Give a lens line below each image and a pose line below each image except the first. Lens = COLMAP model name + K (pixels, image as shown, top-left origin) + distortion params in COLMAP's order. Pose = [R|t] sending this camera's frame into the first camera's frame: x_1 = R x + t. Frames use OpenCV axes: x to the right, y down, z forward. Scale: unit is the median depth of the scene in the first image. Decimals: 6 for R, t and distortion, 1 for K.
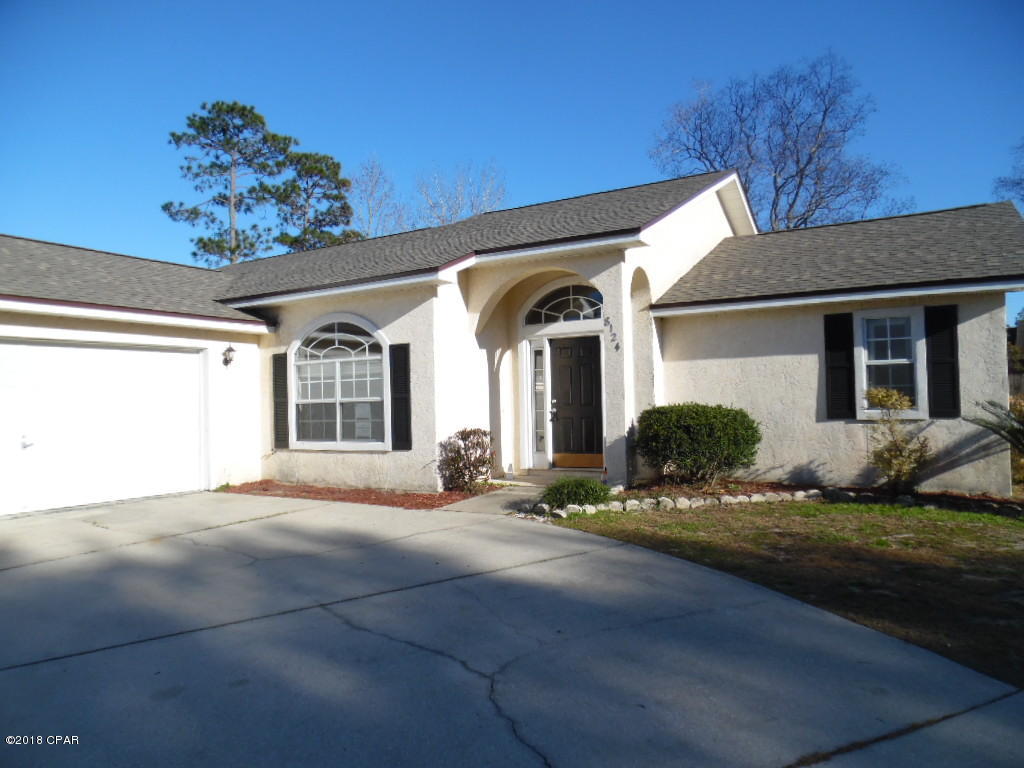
lens RADIAL K [[702.5, 0, 522.2], [0, 702.5, 407.7], [0, 0, 1]] dist [-0.025556, 0.006603]
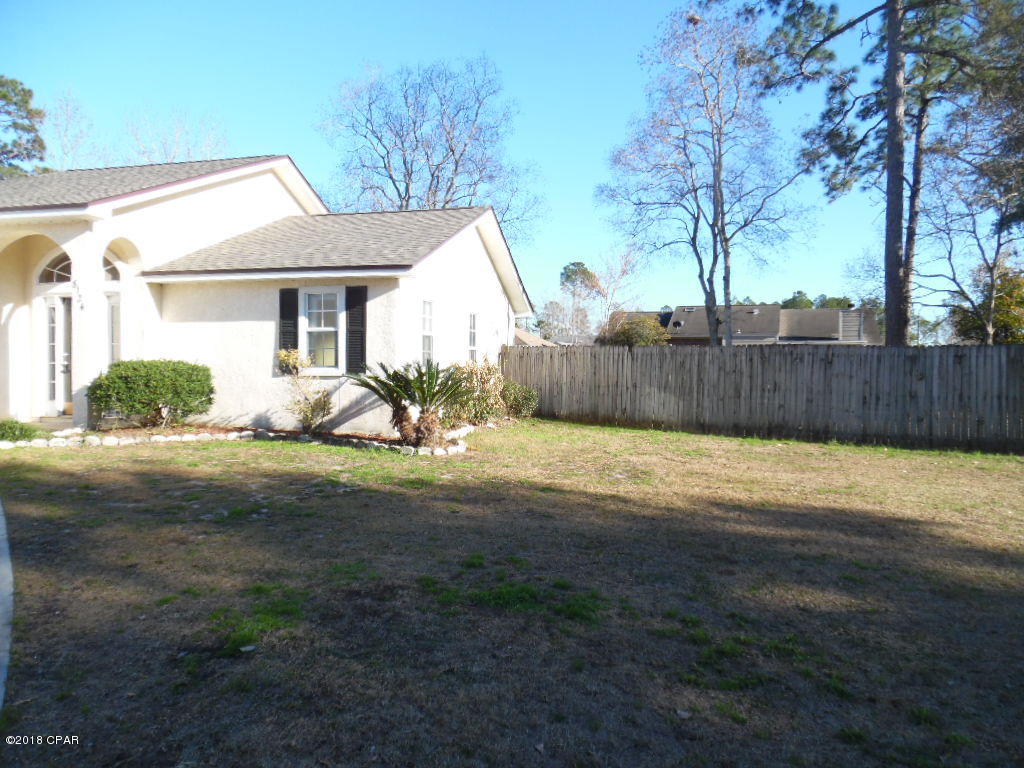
lens RADIAL K [[702.5, 0, 506.7], [0, 702.5, 387.8], [0, 0, 1]] dist [-0.025556, 0.006603]
pose [[0.954174, 0.018570, 0.298677, 0.379044], [-0.024811, 0.999546, 0.017117, 0.006841], [-0.298223, -0.023743, 0.954201, -0.235398]]
